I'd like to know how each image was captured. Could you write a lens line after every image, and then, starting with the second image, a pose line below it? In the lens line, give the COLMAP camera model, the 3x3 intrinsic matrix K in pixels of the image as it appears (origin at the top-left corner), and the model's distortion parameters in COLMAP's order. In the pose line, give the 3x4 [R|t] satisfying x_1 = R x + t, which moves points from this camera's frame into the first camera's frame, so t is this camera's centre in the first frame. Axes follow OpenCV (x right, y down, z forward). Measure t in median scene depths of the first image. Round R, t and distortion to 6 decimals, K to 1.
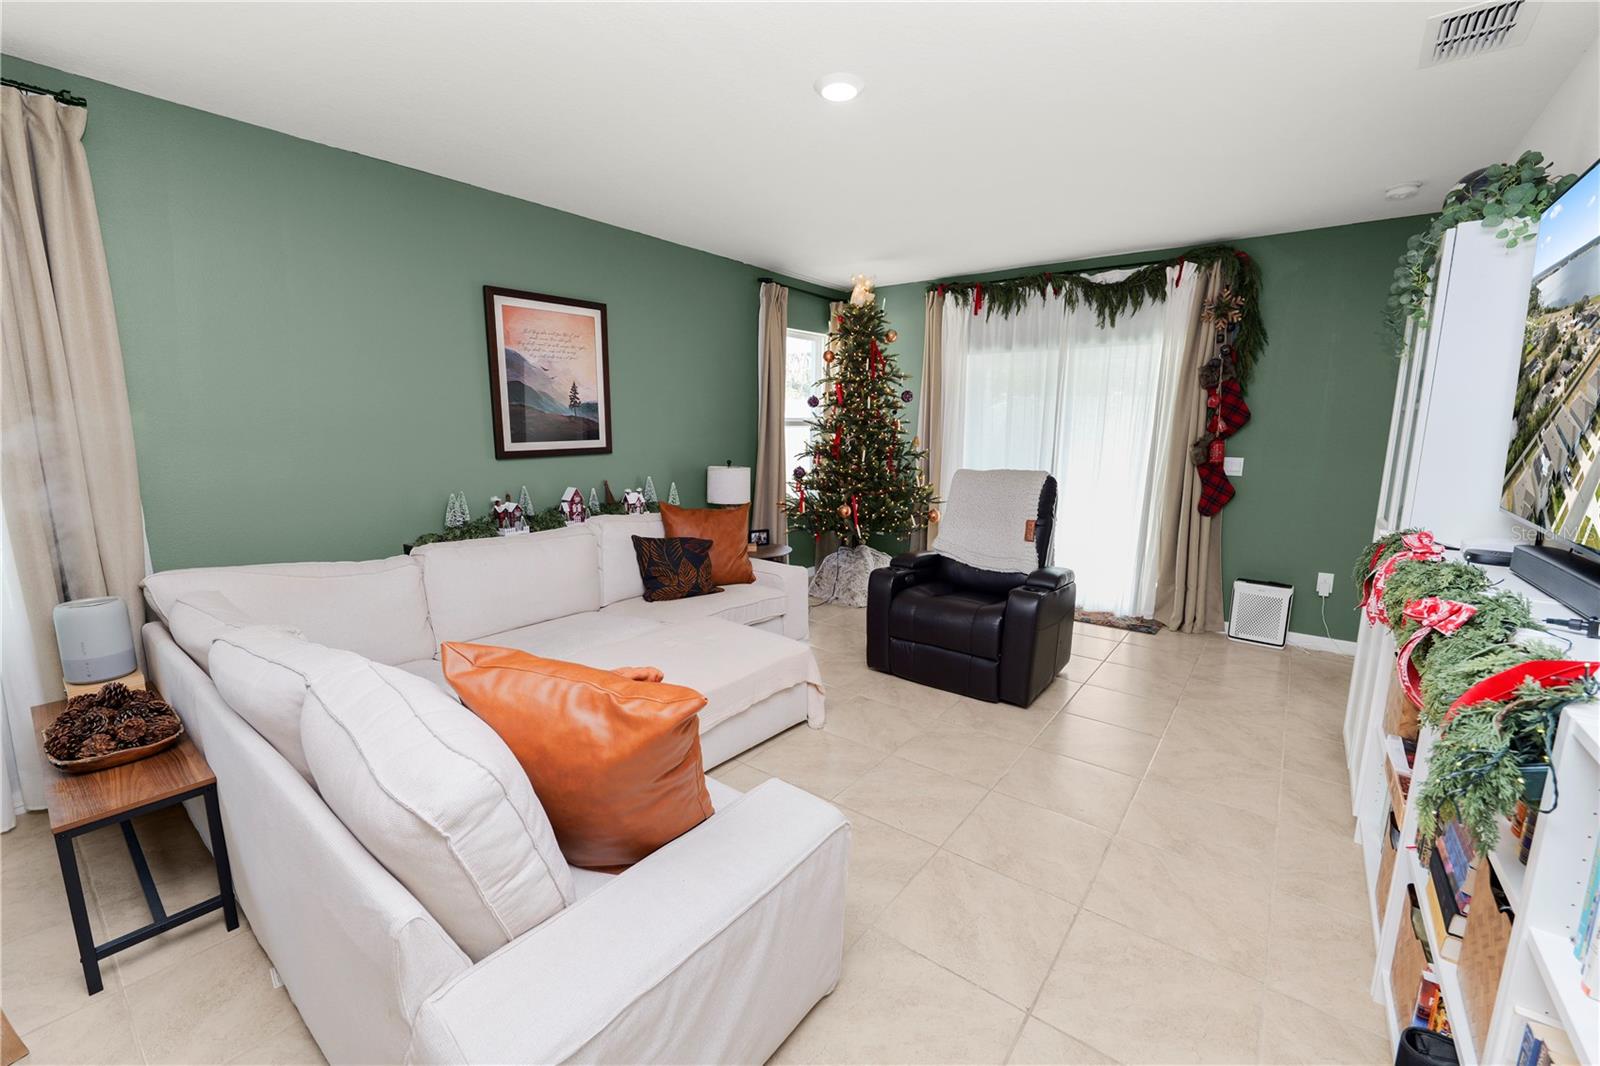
lens RADIAL K [[652.4, 0, 796.7], [0, 652.4, 530.6], [0, 0, 1]] dist [-0.013216, 0.001025]
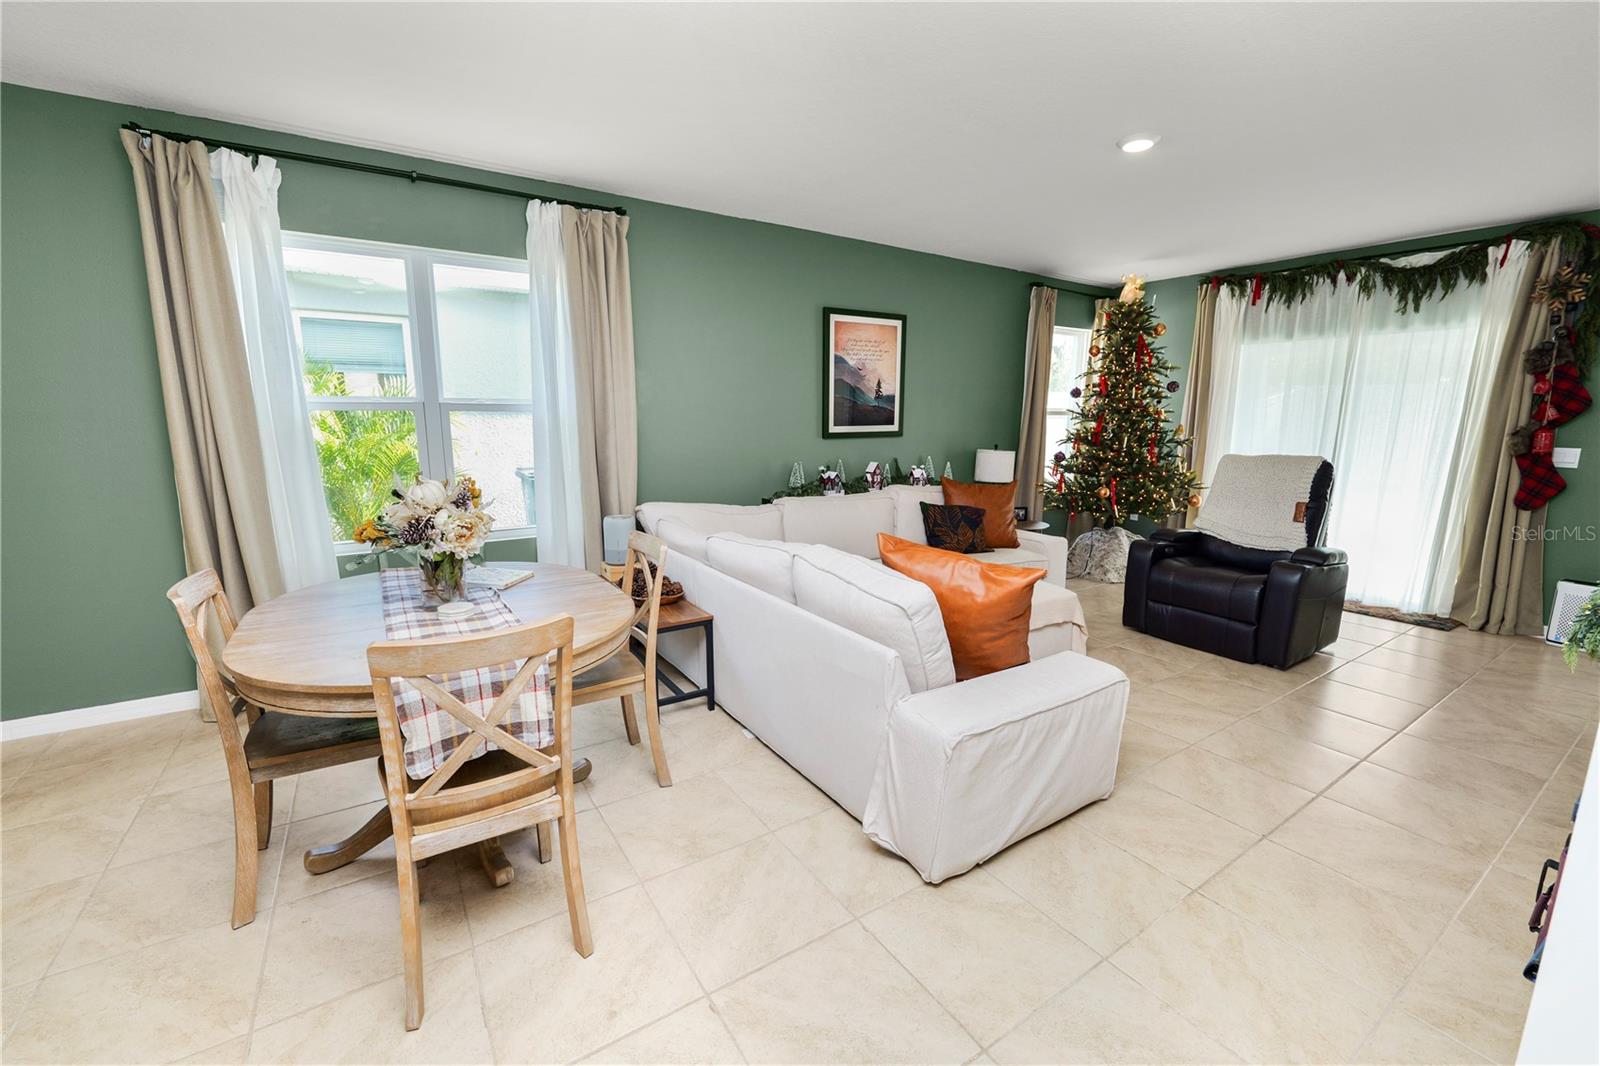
lens RADIAL K [[652.4, 0, 796.7], [0, 652.4, 530.6], [0, 0, 1]] dist [-0.013216, 0.001025]
pose [[0.944213, 0.055517, -0.324623, -0.061238], [-0.052863, 0.998457, 0.016996, 0.048261], [0.325066, 0.001113, 0.945691, -0.225850]]
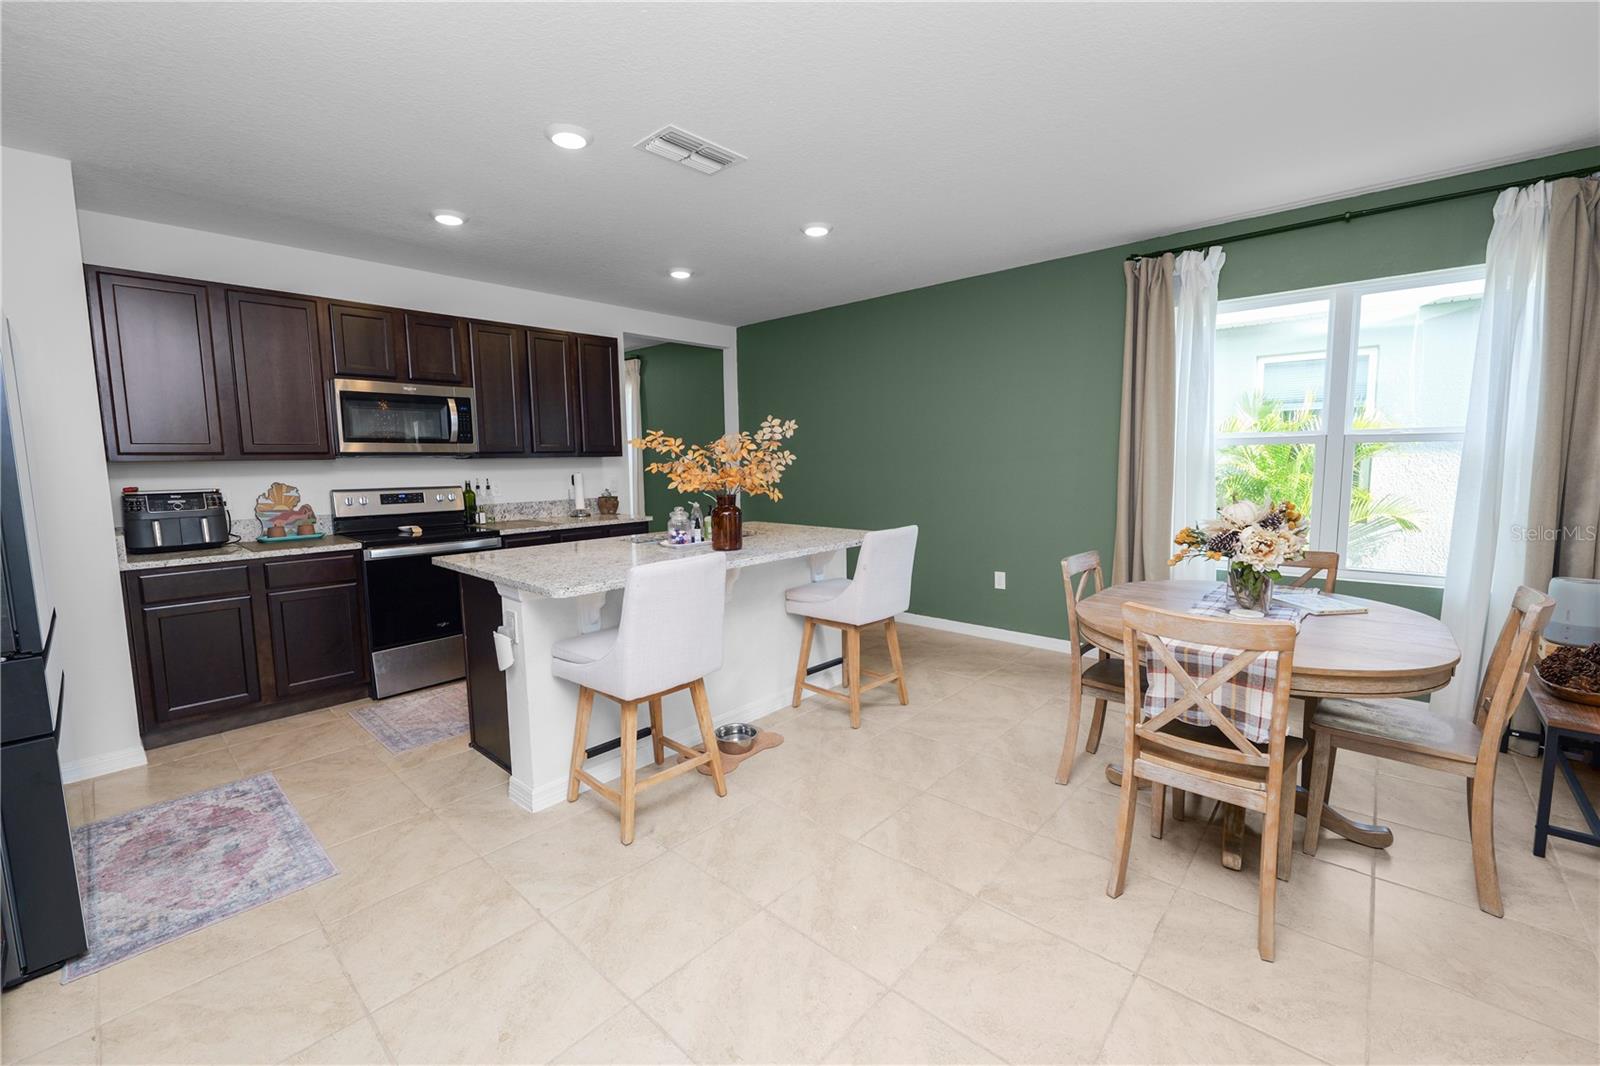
lens RADIAL K [[650.4, 0, 800.4], [0, 650.4, 530.3], [0, 0, 1]] dist [-0.013173, 0.000702]
pose [[-0.073262, 0.101091, -0.992176, 0.097493], [-0.149314, 0.982525, 0.111133, 0.053621], [0.986072, 0.156287, -0.056888, -0.201674]]
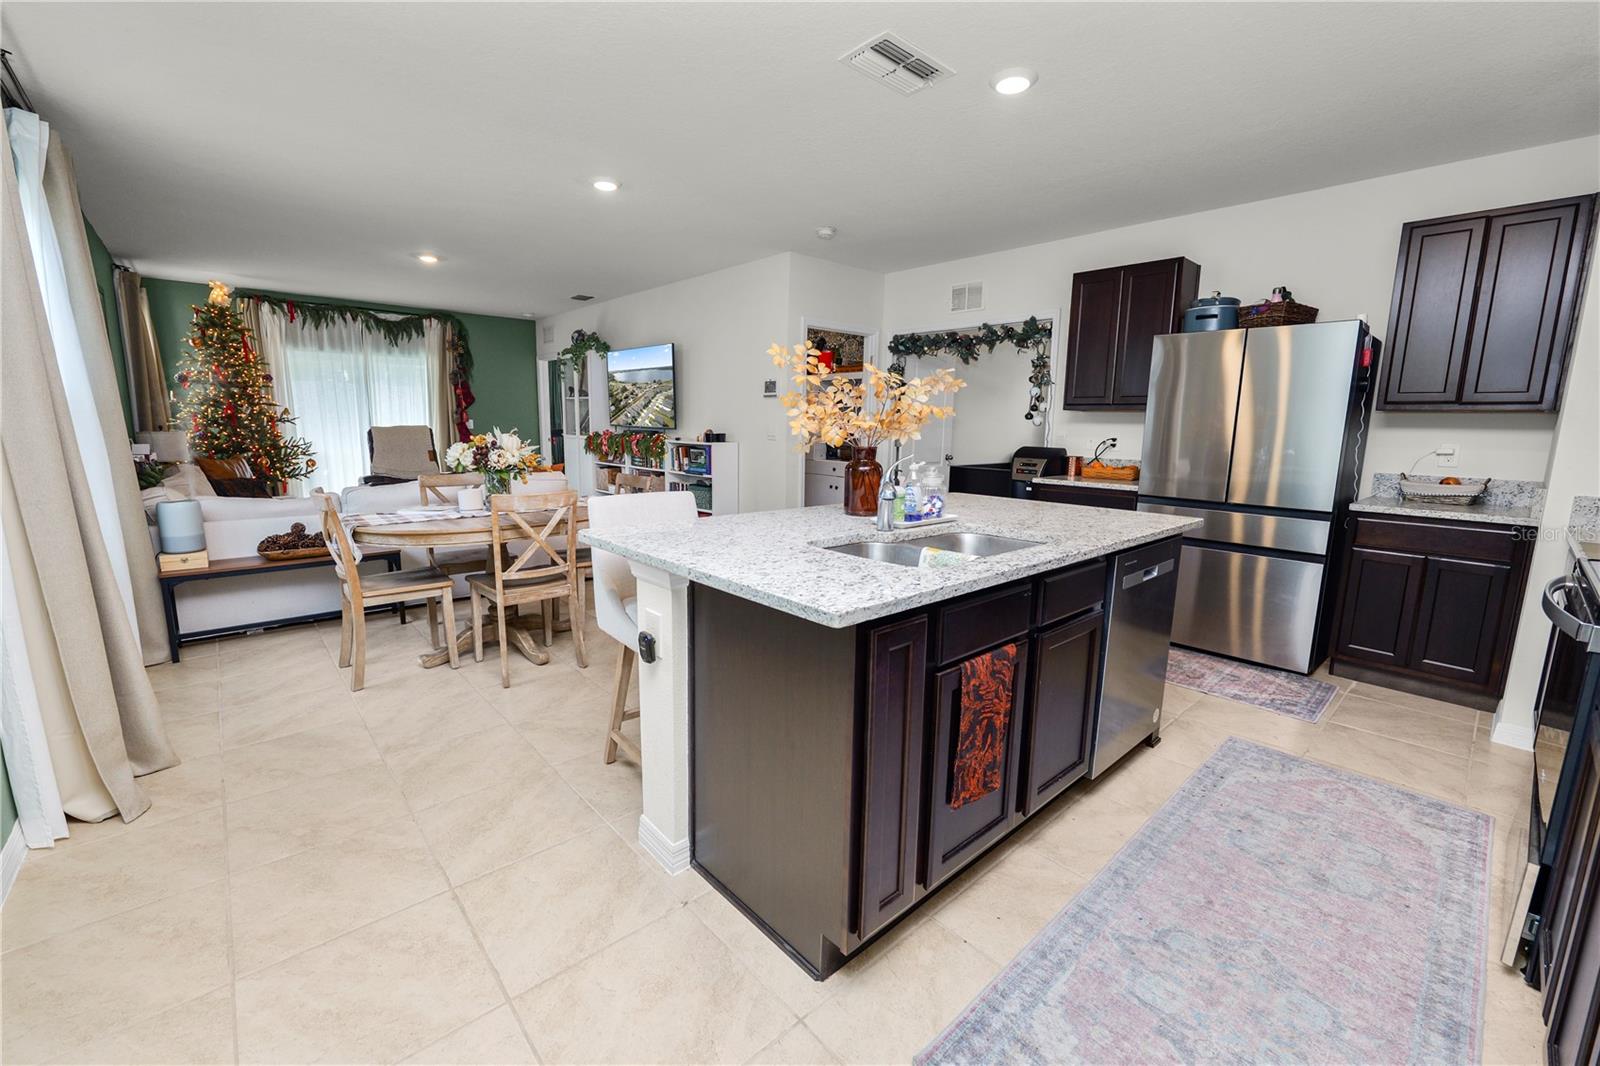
lens RADIAL K [[652.1, 0, 800.1], [0, 652.1, 531.3], [0, 0, 1]] dist [-0.011741, 0.000549]
pose [[0.176174, -0.166774, 0.970128, -1.194518], [0.144185, 0.979285, 0.142165, 0.090471], [-0.973742, 0.114832, 0.196571, -0.375863]]
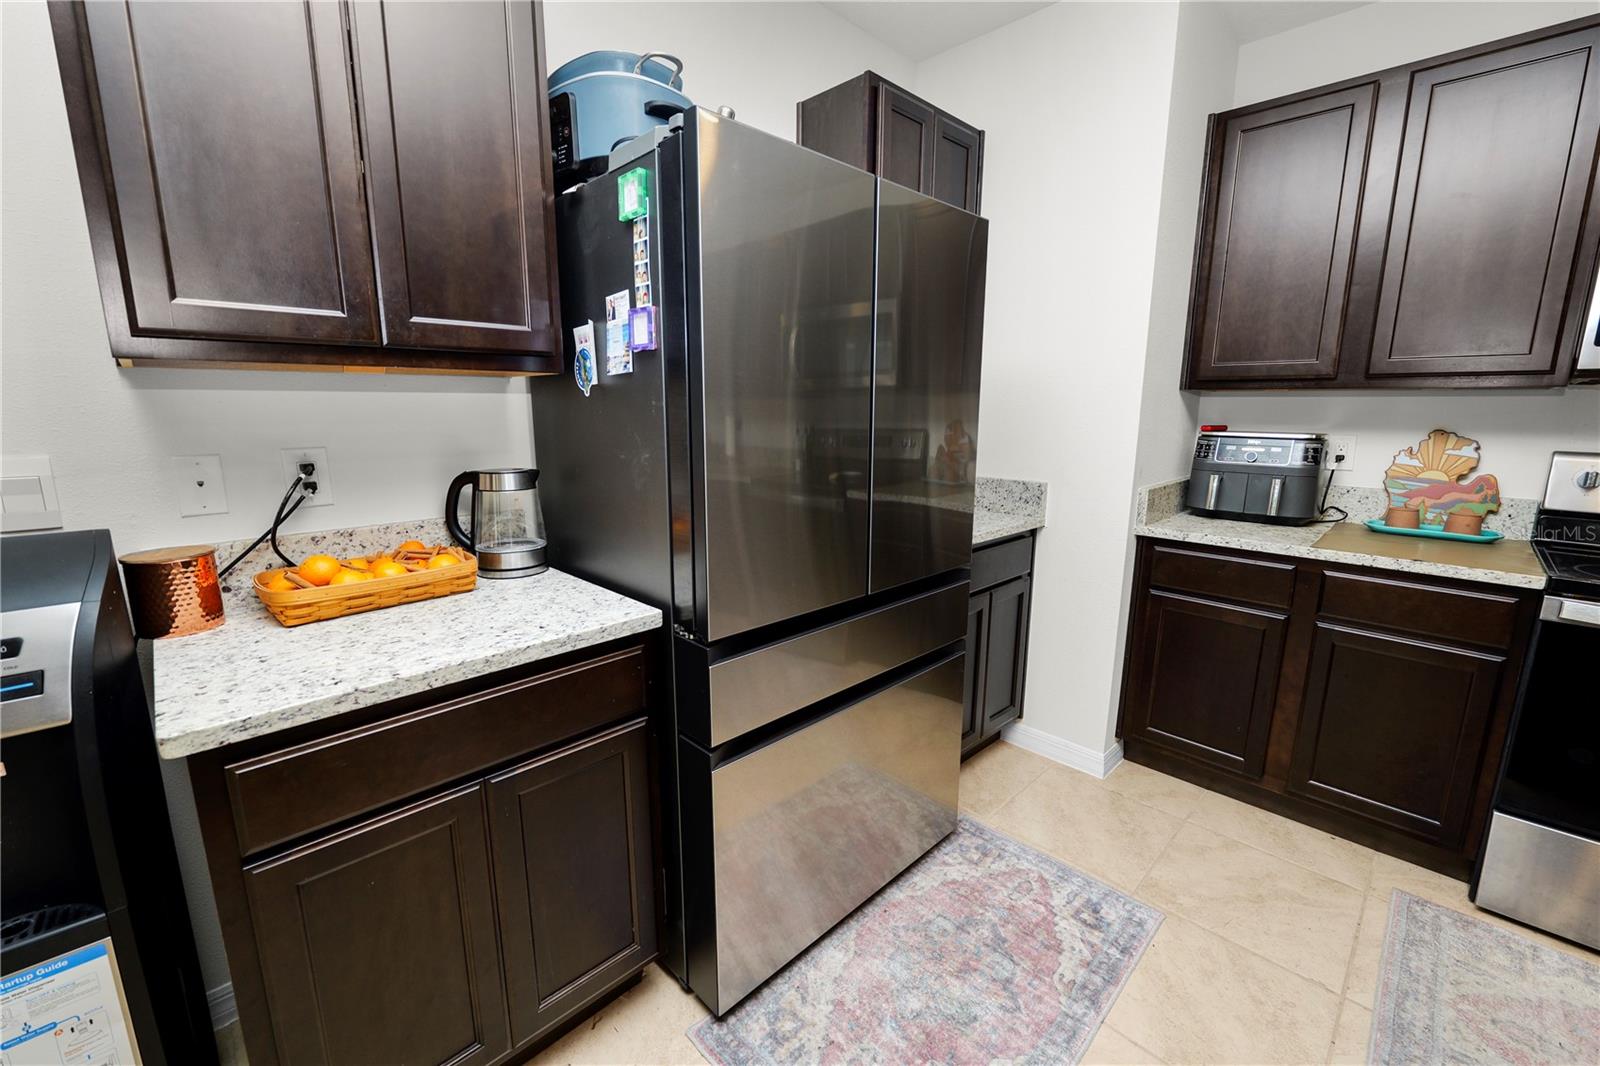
lens RADIAL K [[650.4, 0, 800.4], [0, 650.4, 530.3], [0, 0, 1]] dist [-0.013173, 0.000702]
pose [[-0.990404, -0.038099, 0.132845, -0.315571], [0.010027, 0.938904, 0.344032, 0.093020], [-0.137836, 0.342063, -0.929513, -0.419745]]
